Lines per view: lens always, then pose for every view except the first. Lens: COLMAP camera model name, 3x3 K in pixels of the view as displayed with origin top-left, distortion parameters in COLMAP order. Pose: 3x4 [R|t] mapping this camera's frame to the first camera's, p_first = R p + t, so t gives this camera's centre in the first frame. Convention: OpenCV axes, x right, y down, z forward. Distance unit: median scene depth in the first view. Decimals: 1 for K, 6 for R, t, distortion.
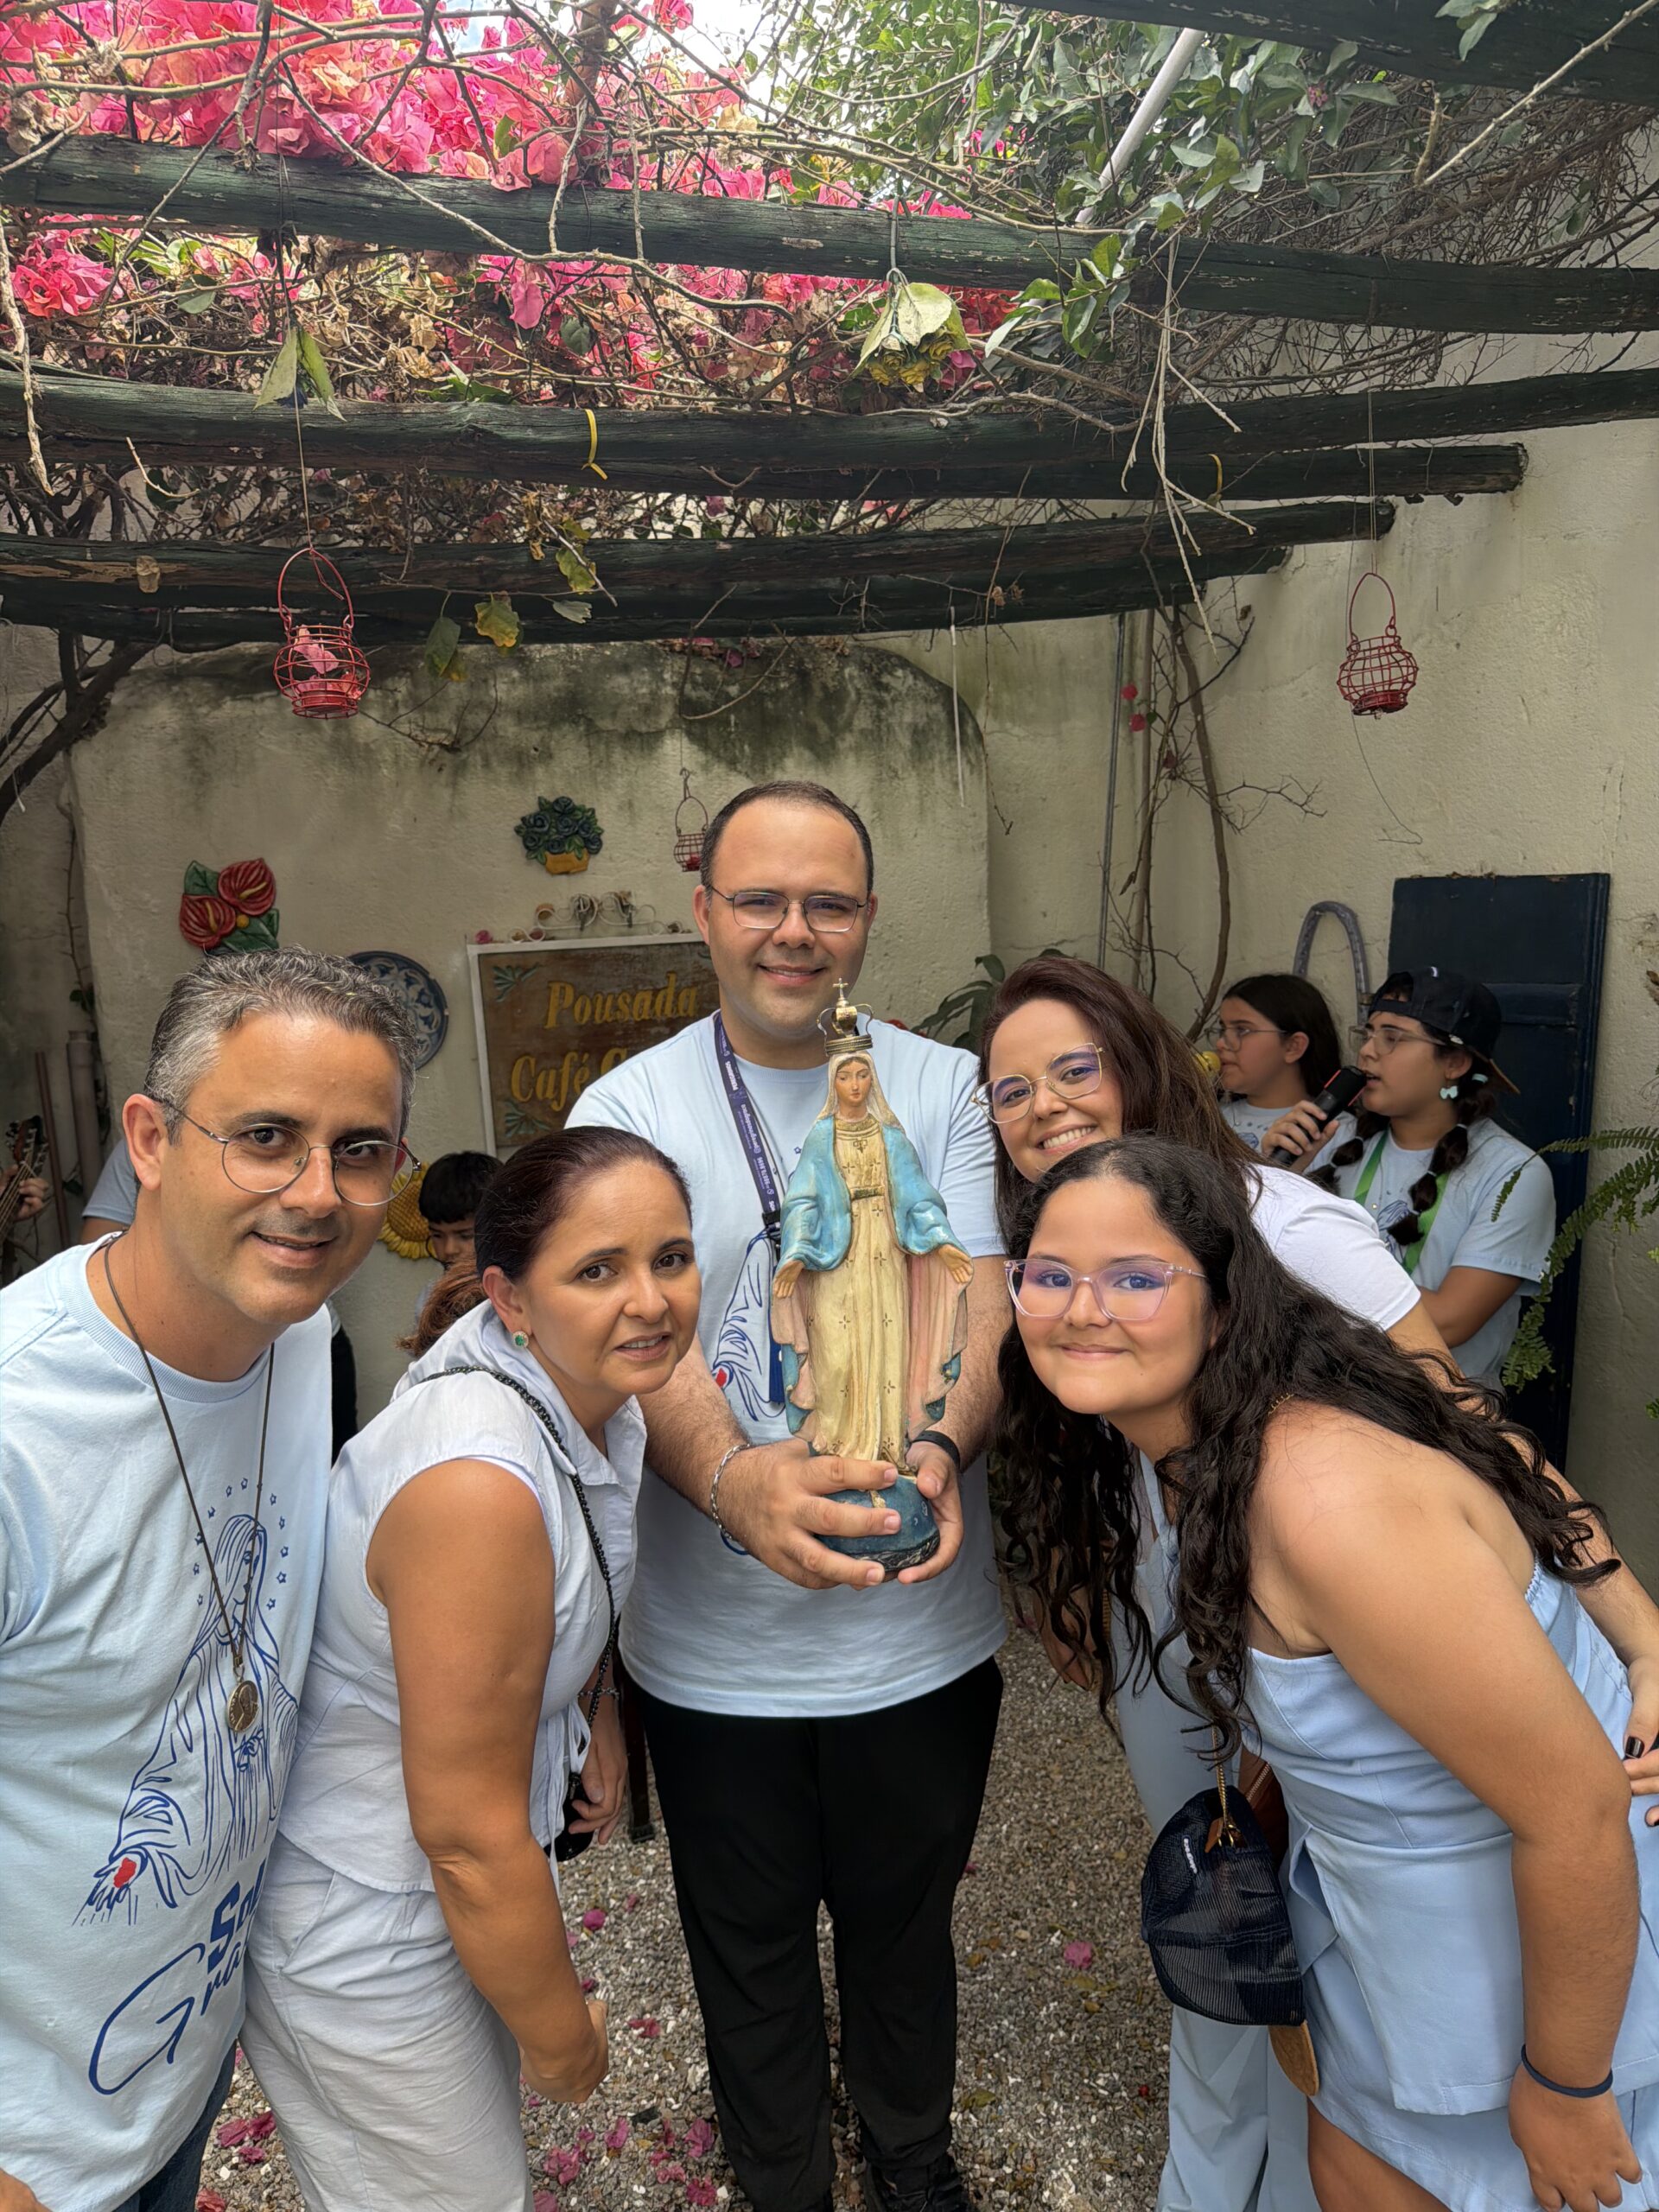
lens RADIAL K [[1547.4, 0, 836.5], [0, 1547.4, 1113.5], [0, 0, 1]] dist [0.018907, -0.031881]
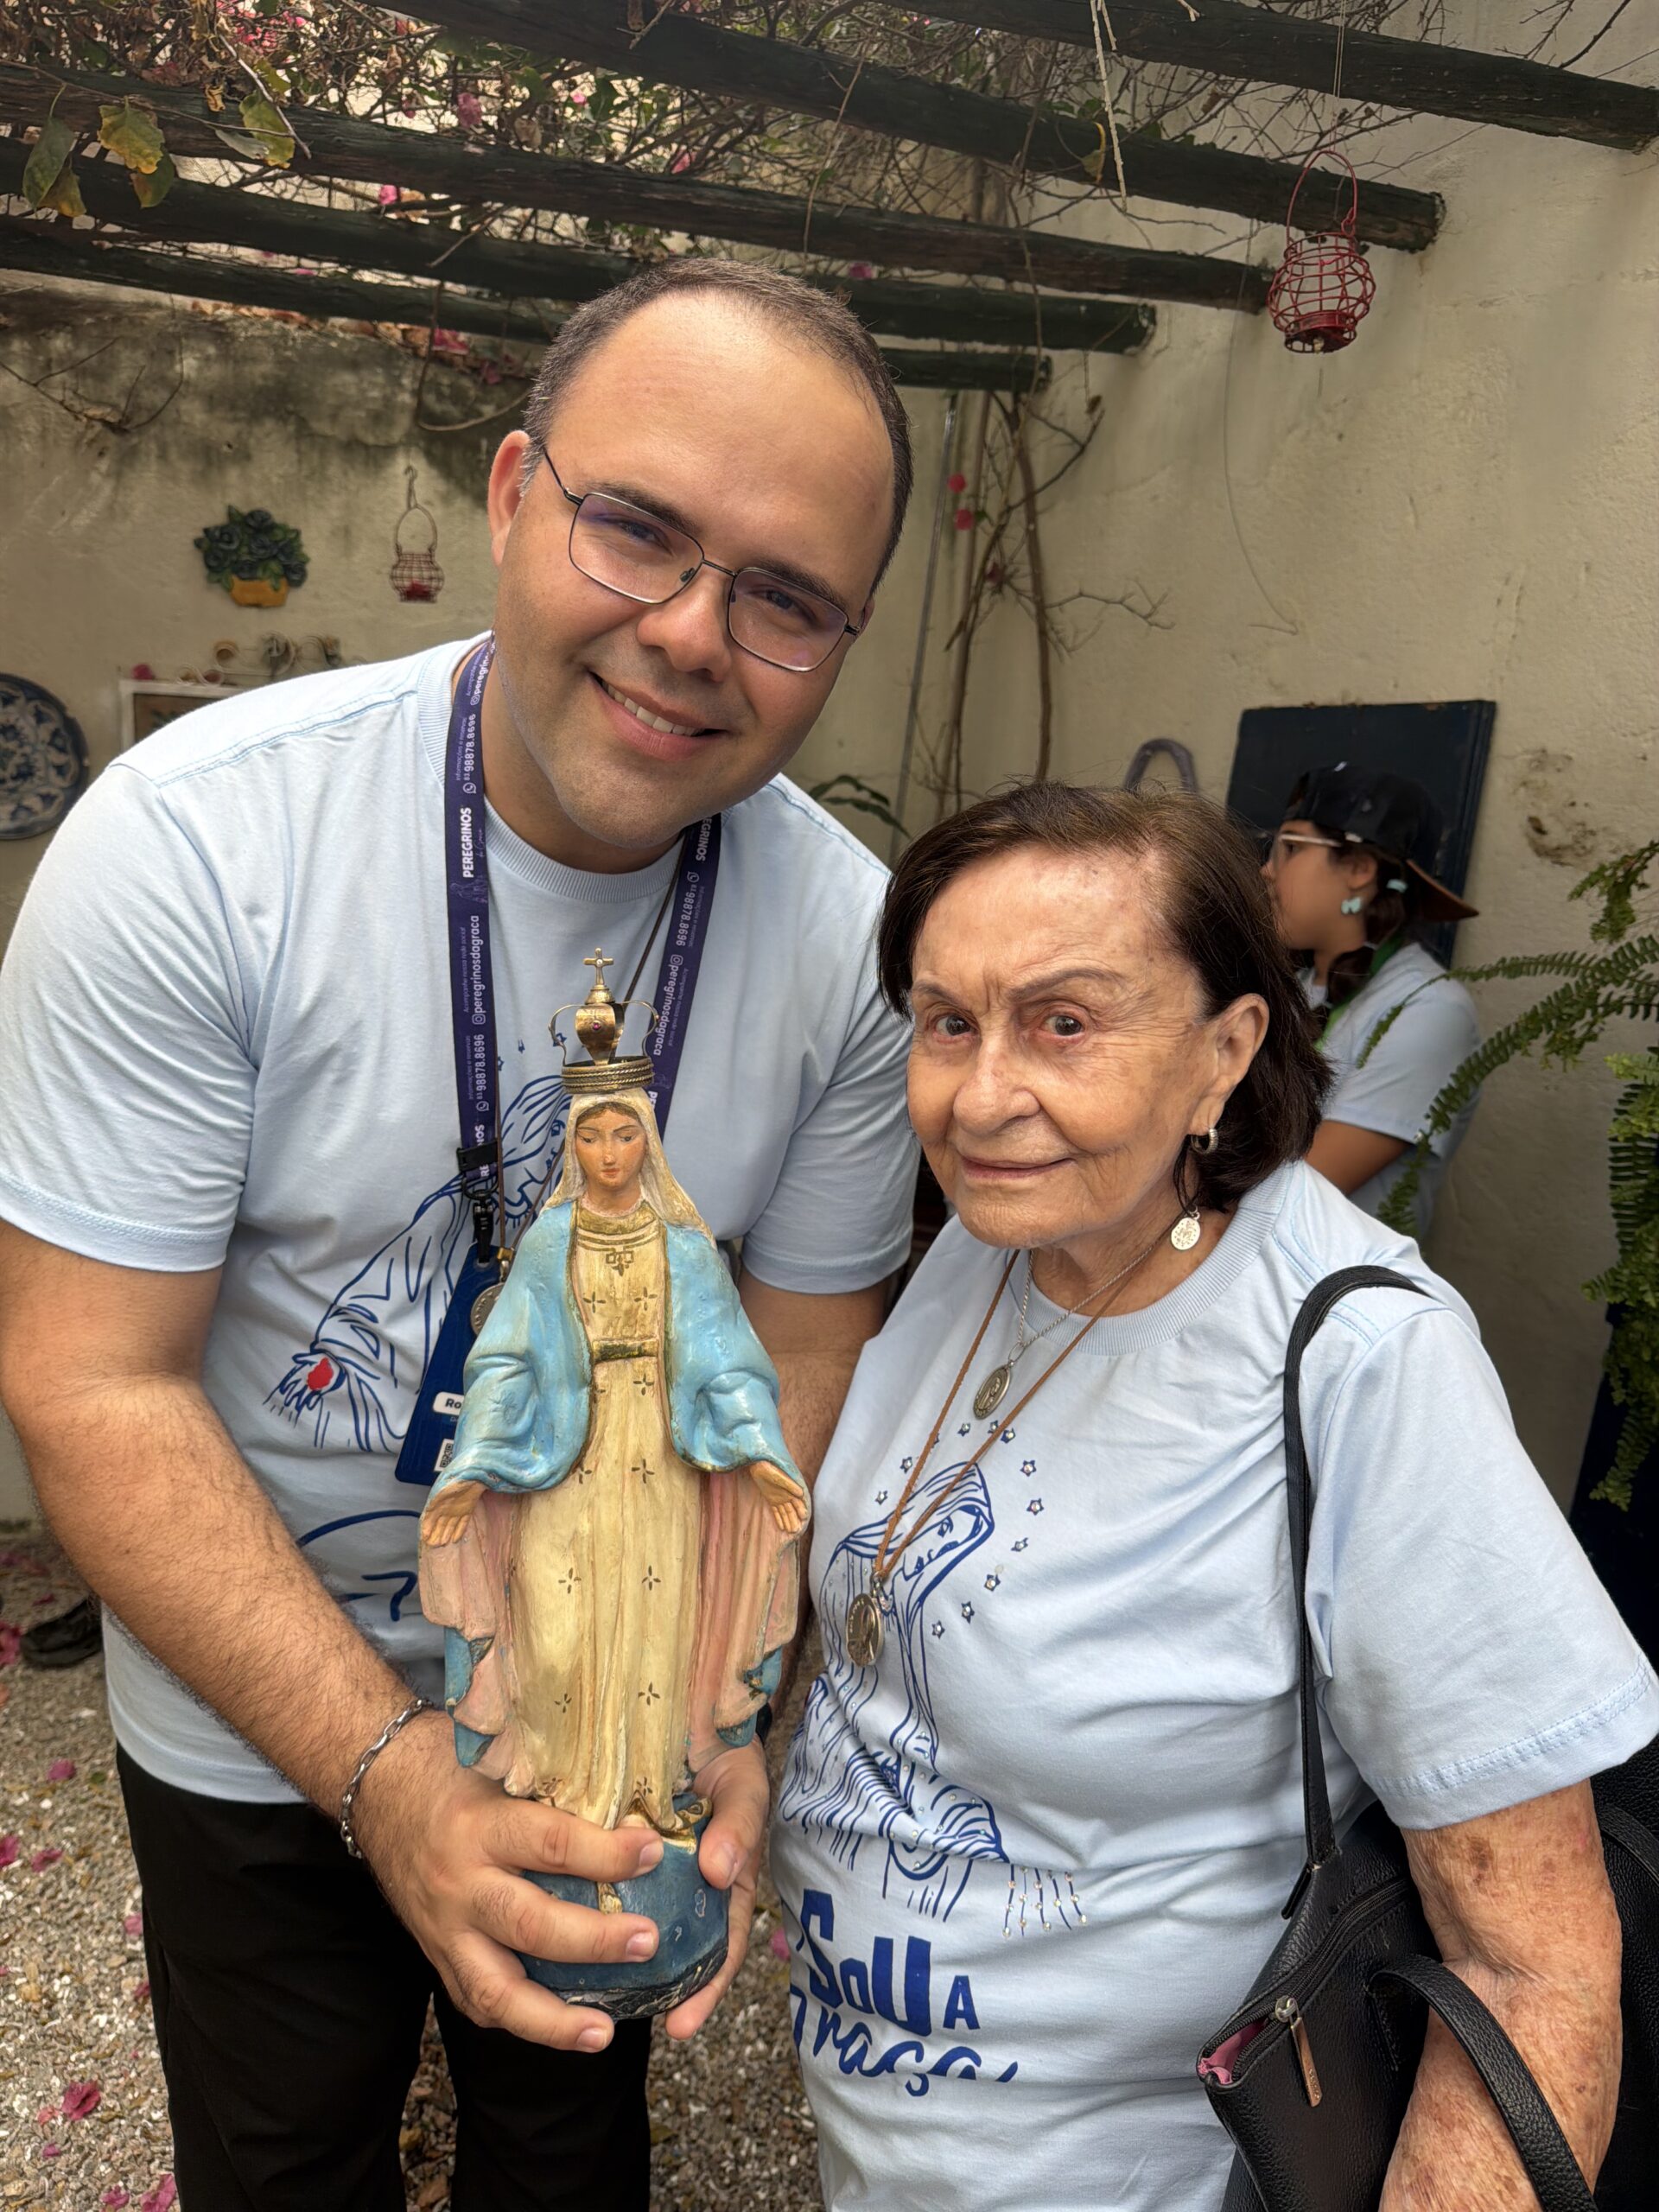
lens RADIAL K [[1564.5, 0, 836.1], [0, 1564.5, 1102.4], [0, 0, 1]] dist [-0.008849, -0.010938]
pose [[0.985608, 0.072574, 0.152678, 0.020790], [-0.078963, 0.996220, 0.036193, 0.062223], [-0.149474, -0.047728, 0.987613, 0.183992]]
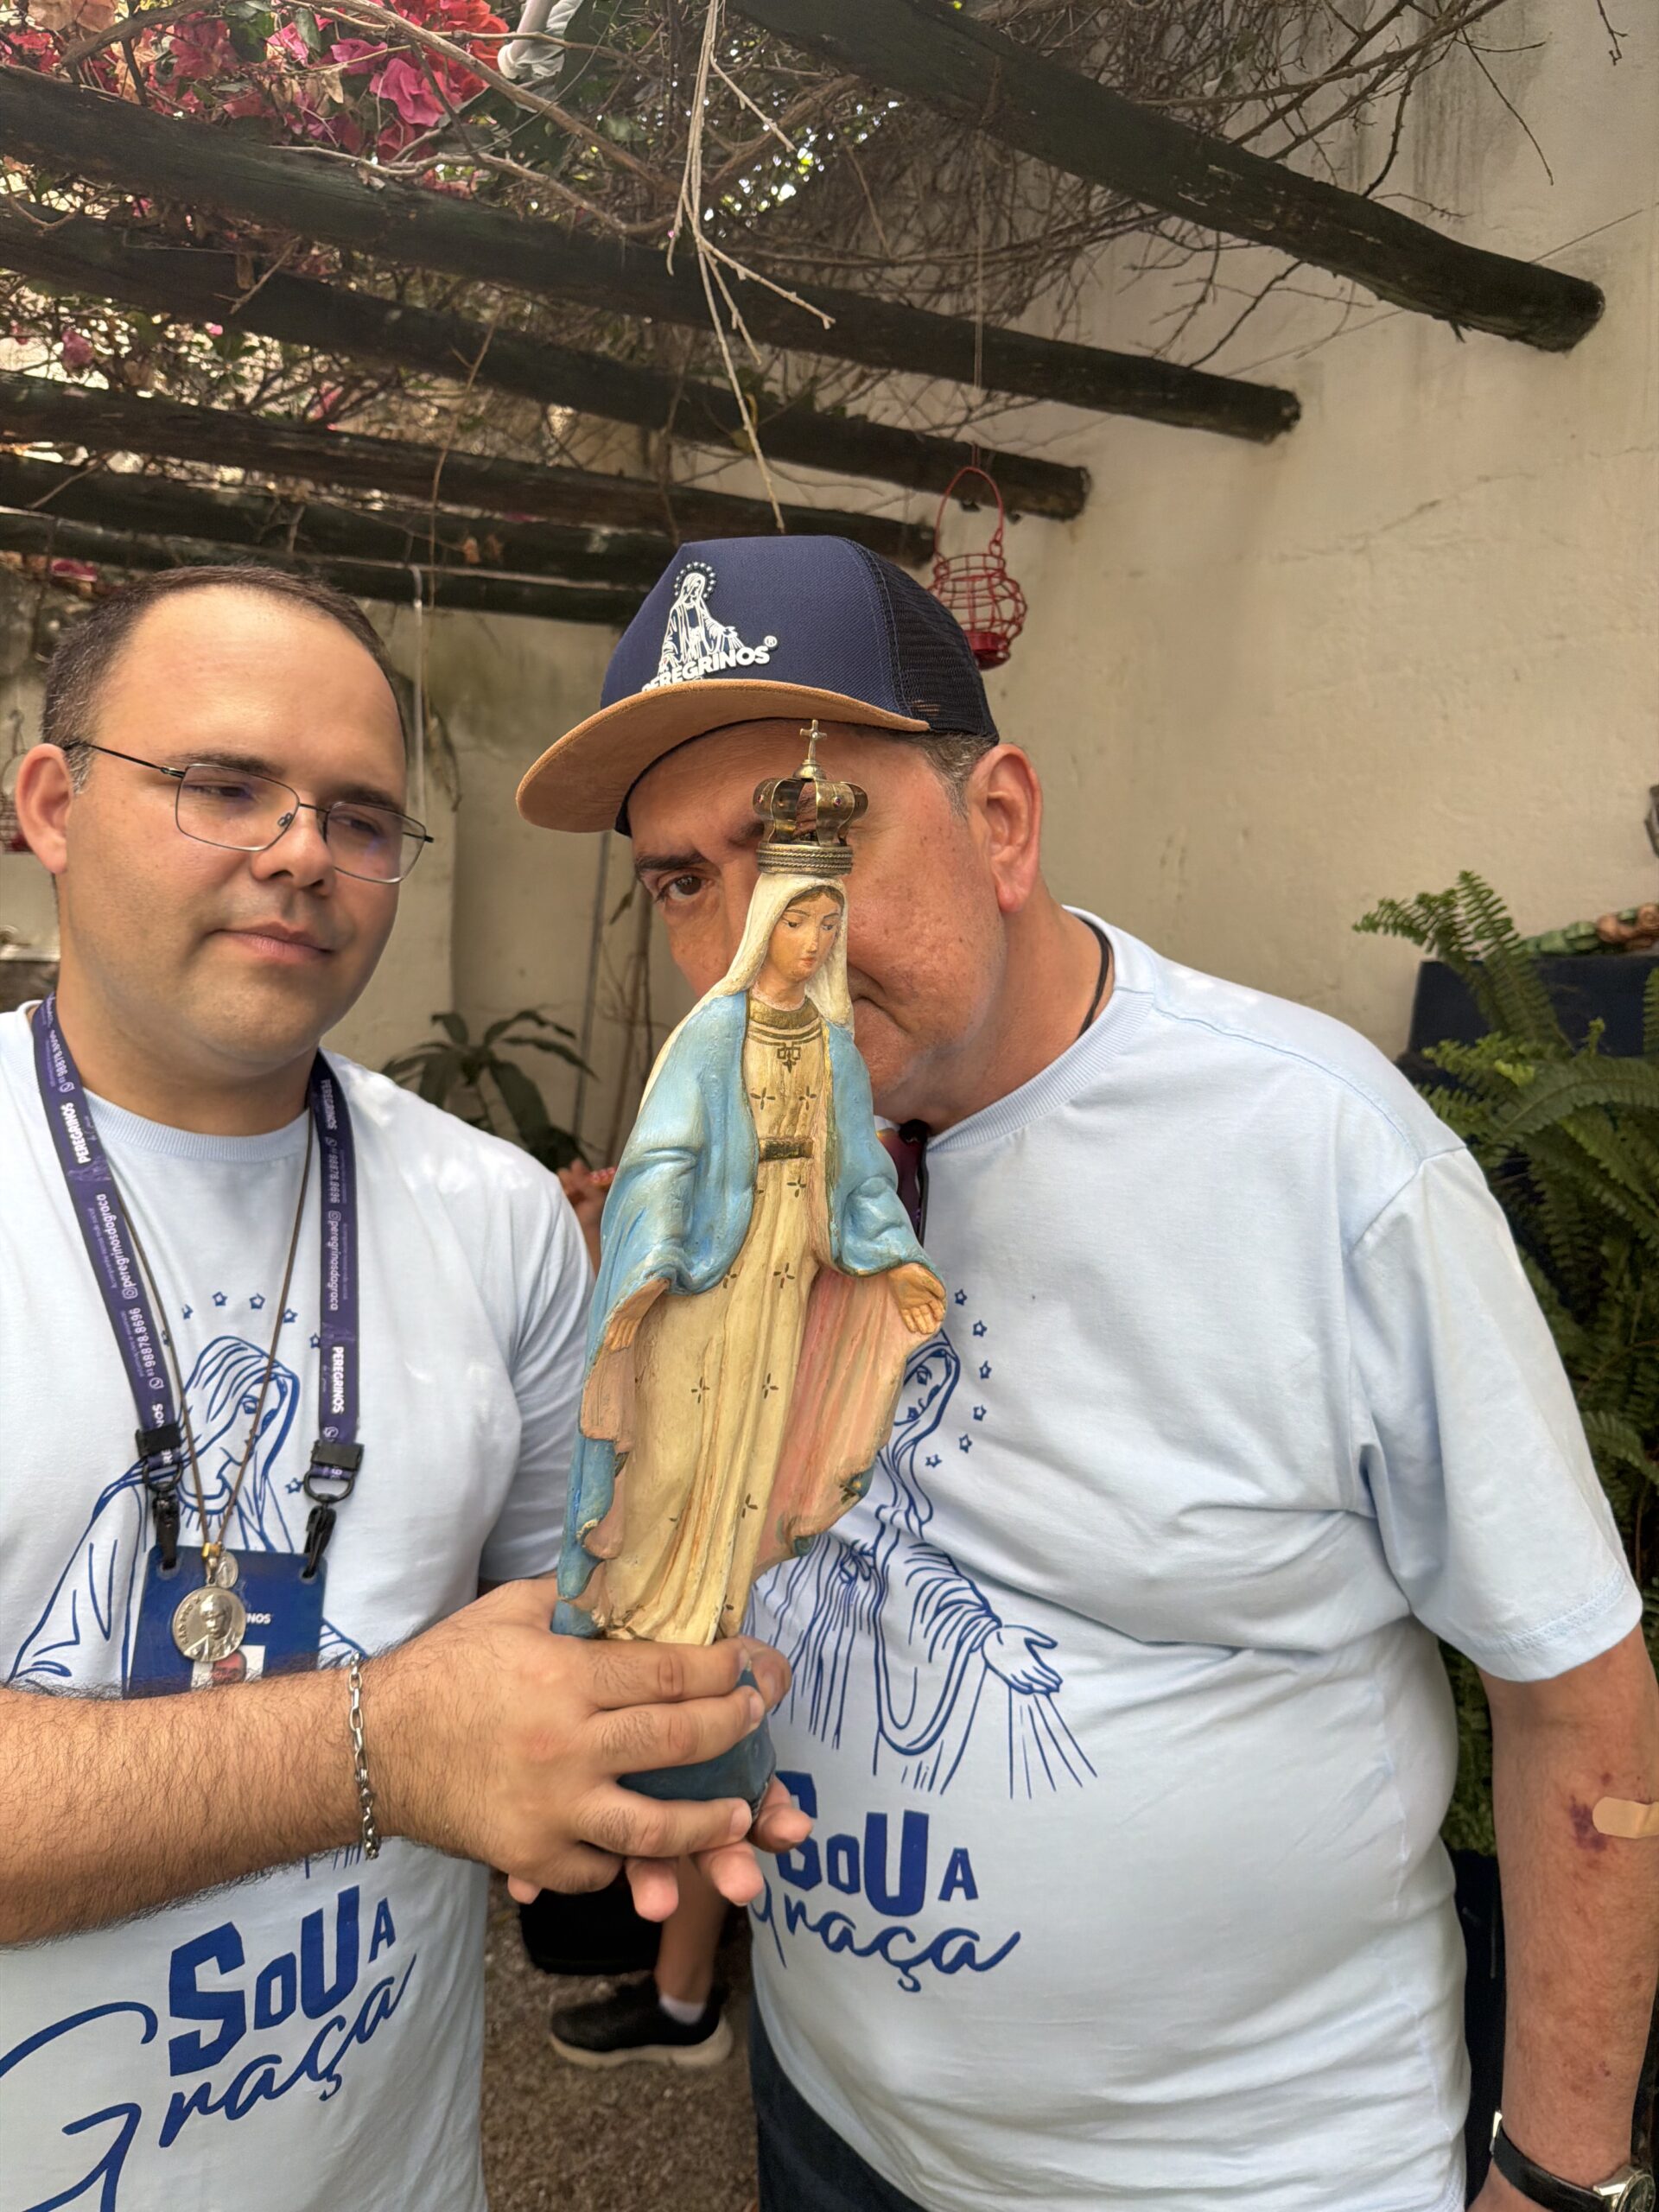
lens RADIAL K [[1558.8, 0, 825.8], [0, 1558.8, 1104.8], [0, 0, 1]] dist [-0.009972, -0.004824]
pose [[0.947530, 0.056344, 0.314661, 0.046787], [-0.034742, 0.996664, -0.073846, -0.001674], [-0.317772, 0.059040, 0.946327, 0.236832]]
